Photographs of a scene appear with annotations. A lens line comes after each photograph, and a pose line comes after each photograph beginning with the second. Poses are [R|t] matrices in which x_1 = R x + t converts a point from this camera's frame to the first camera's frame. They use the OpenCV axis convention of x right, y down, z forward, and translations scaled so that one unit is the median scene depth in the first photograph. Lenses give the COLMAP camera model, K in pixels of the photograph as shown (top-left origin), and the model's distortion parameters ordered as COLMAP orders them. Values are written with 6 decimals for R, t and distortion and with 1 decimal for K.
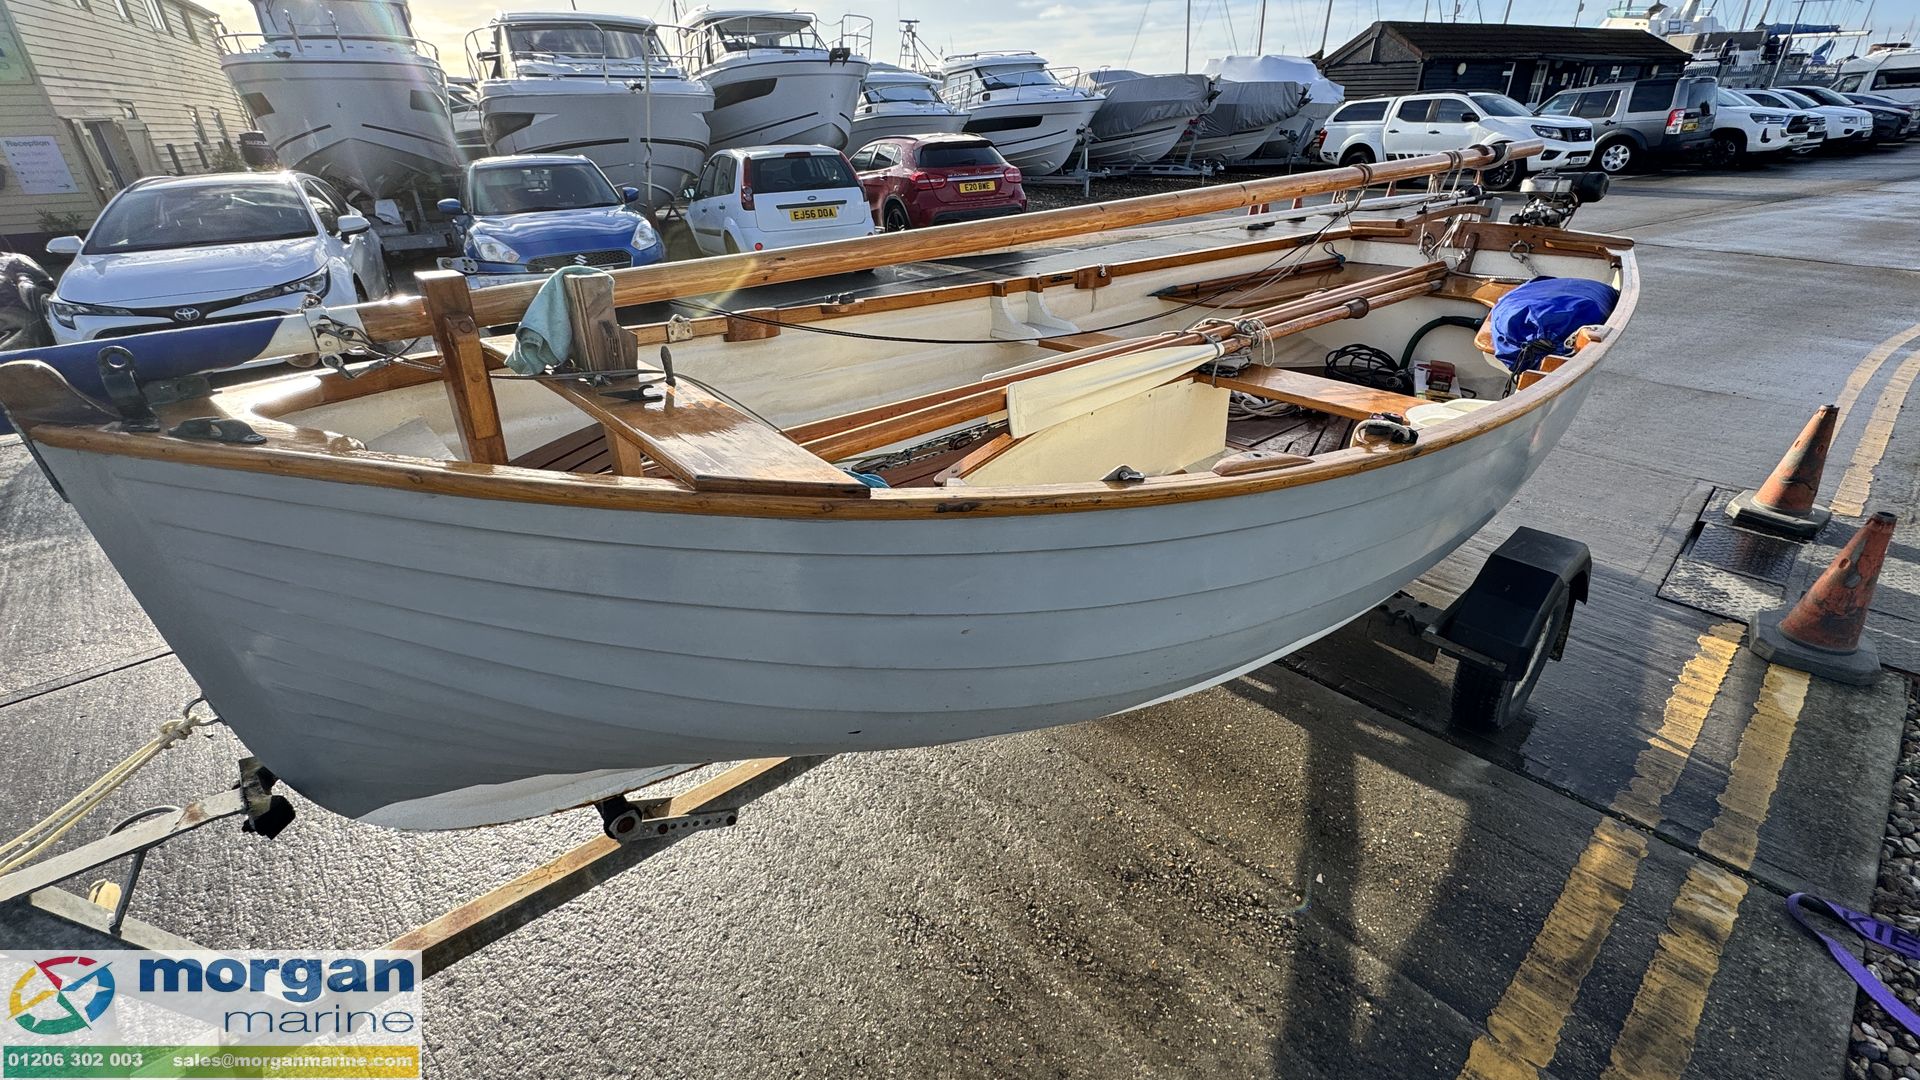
lens RADIAL K [[808.2, 0, 963.2], [0, 808.2, 527.7], [0, 0, 1]] dist [-0.003134, 0.000144]
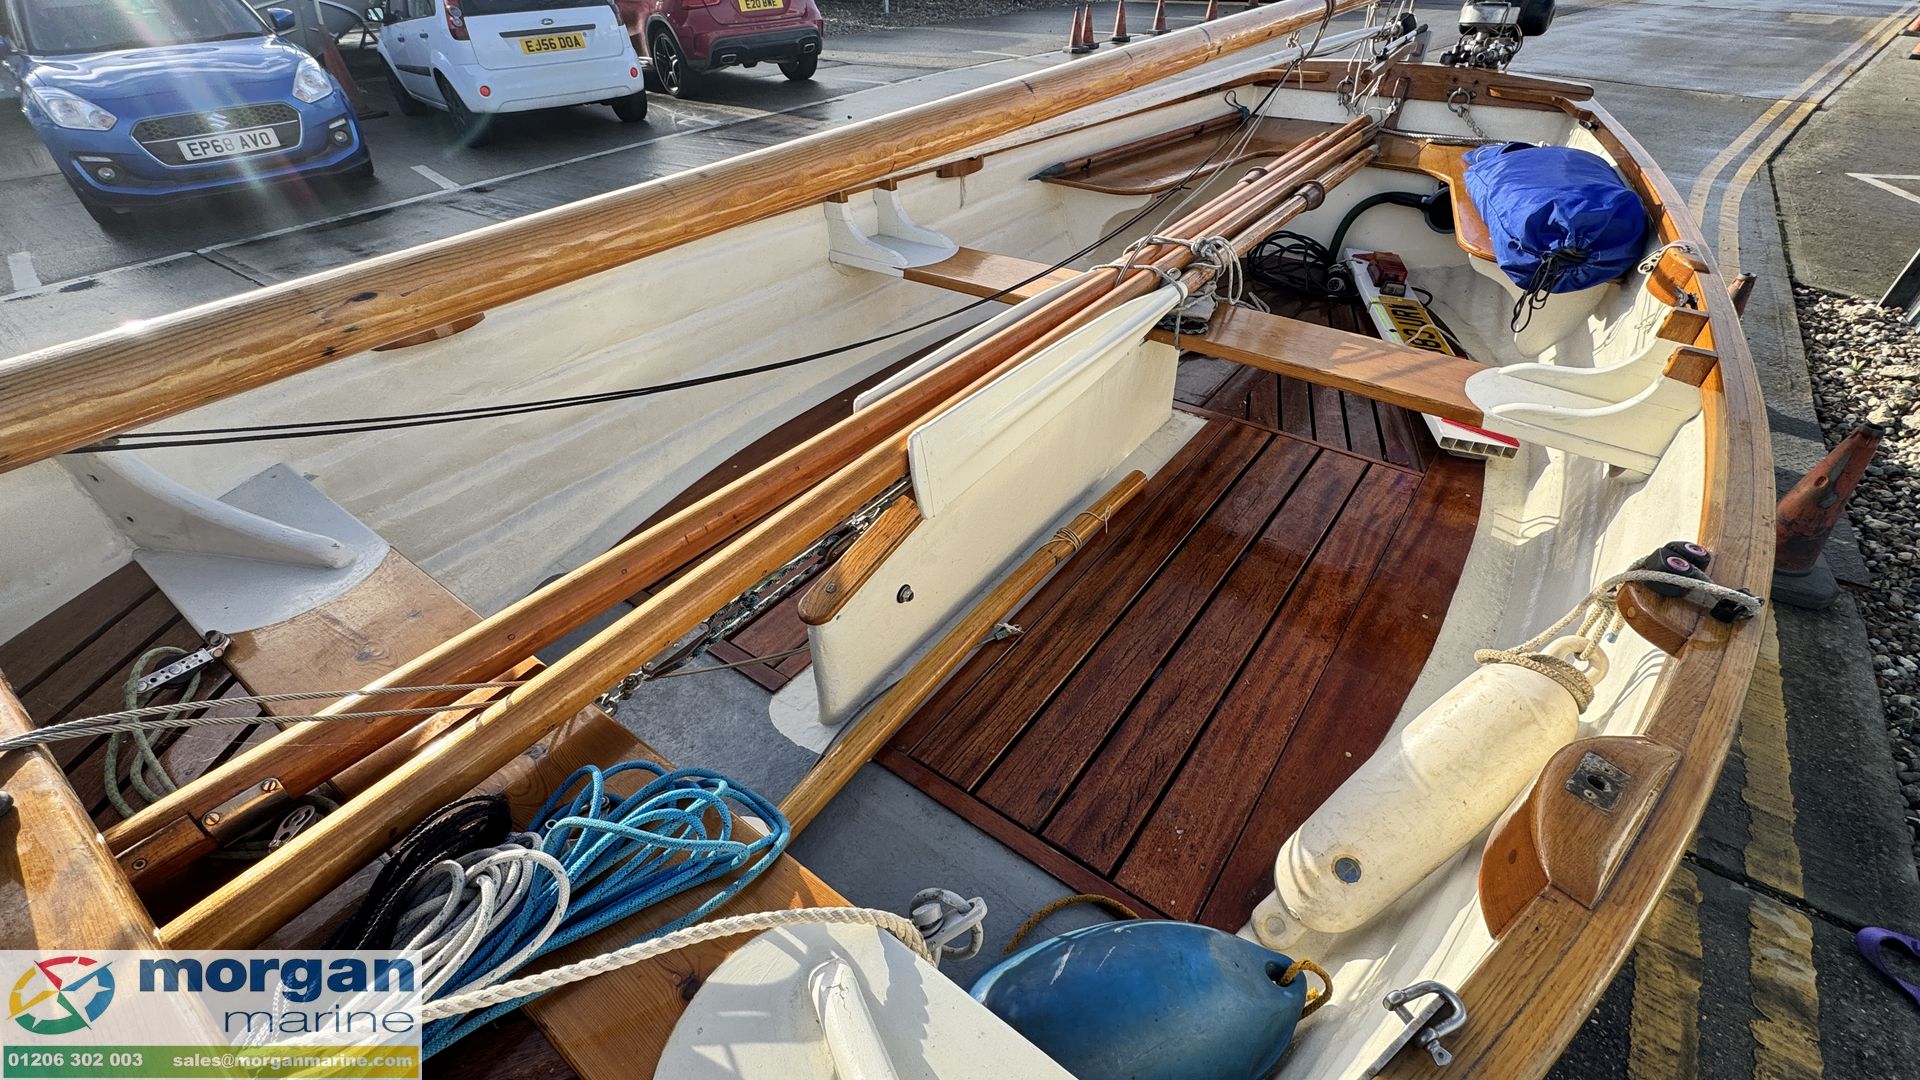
lens RADIAL K [[808.2, 0, 960.2], [0, 808.2, 528.4], [0, 0, 1]] dist [-0.003134, 0.000144]
pose [[0.974746, -0.124202, 0.185590, -0.012602], [0.088296, 0.977697, 0.190557, -0.120364], [-0.205119, -0.169357, 0.963973, 0.240596]]
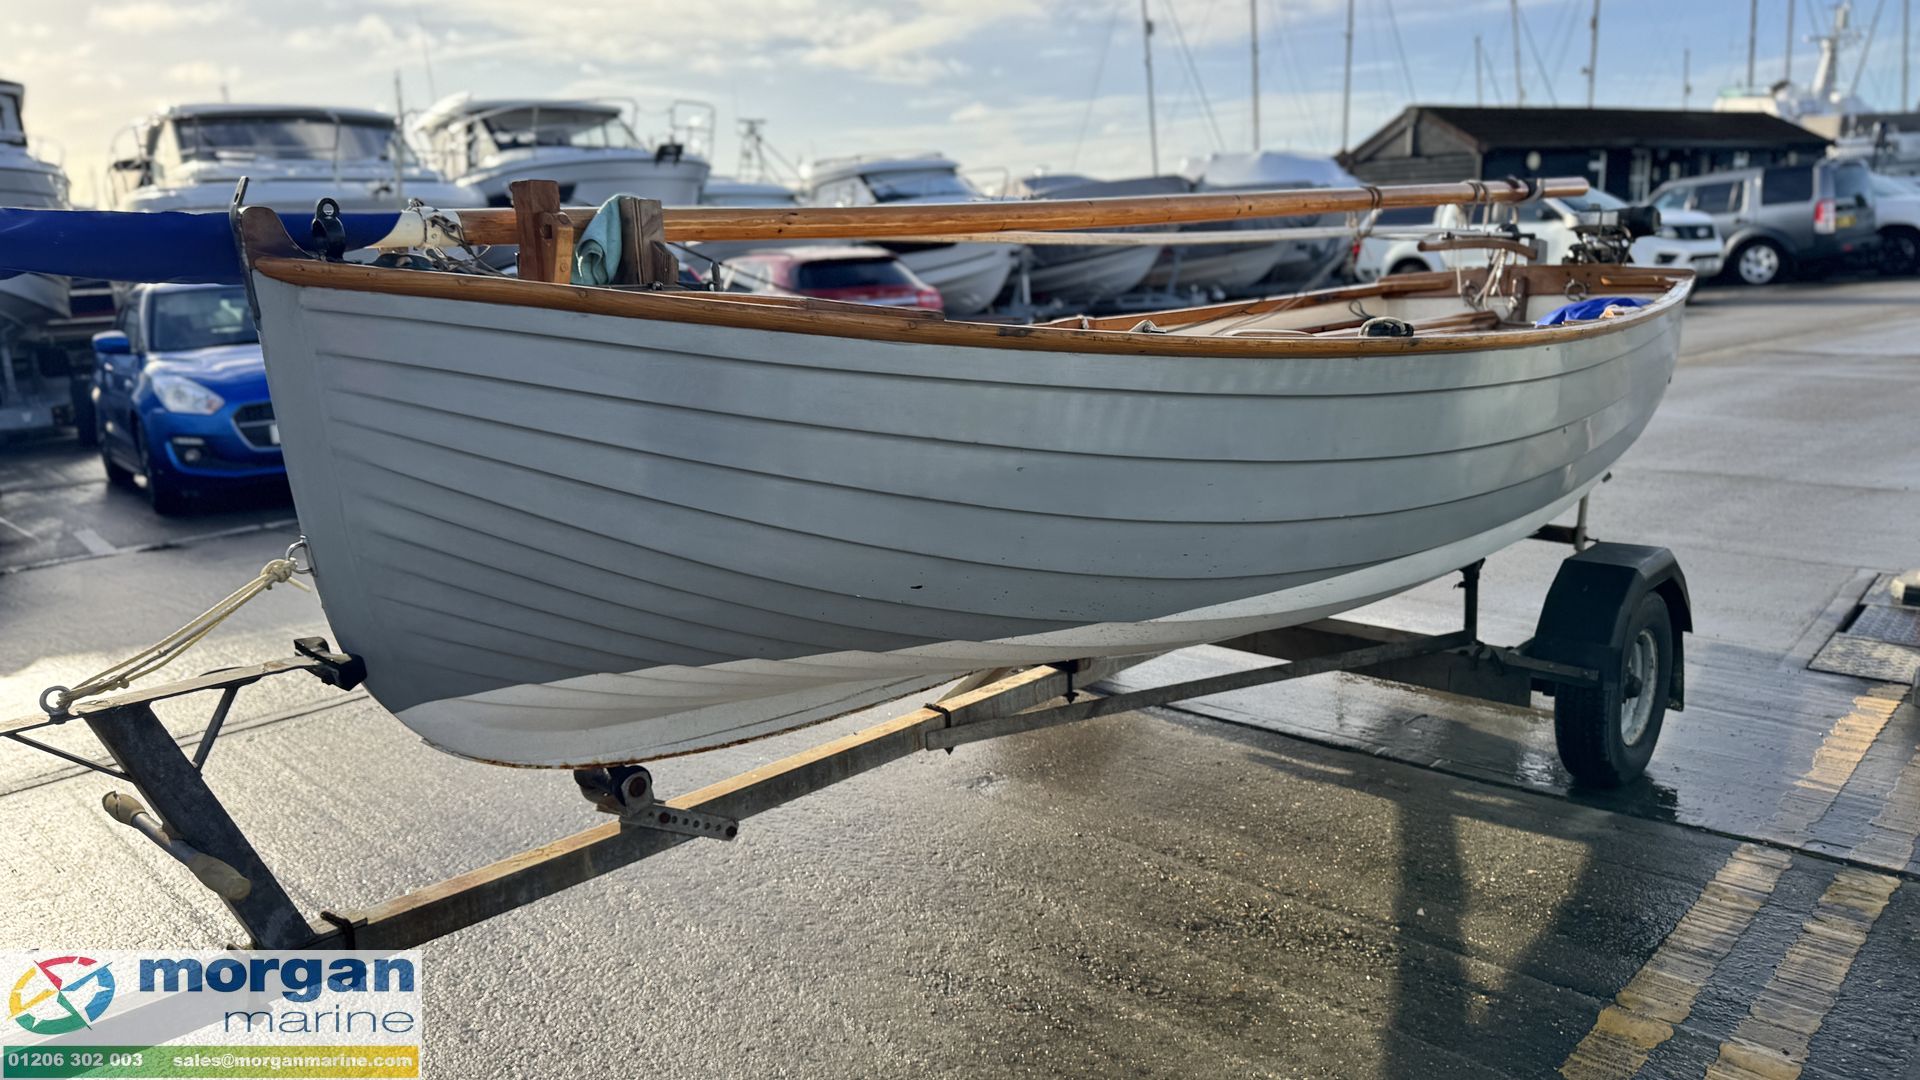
lens RADIAL K [[1339.3, 0, 953.9], [0, 1339.3, 538.7], [0, 0, 1]] dist [0.035585, -0.037704]
pose [[0.995664, -0.039981, 0.083995, -0.081692], [0.060351, 0.964740, -0.256191, 0.226063], [-0.070790, 0.260149, 0.962970, -0.237292]]
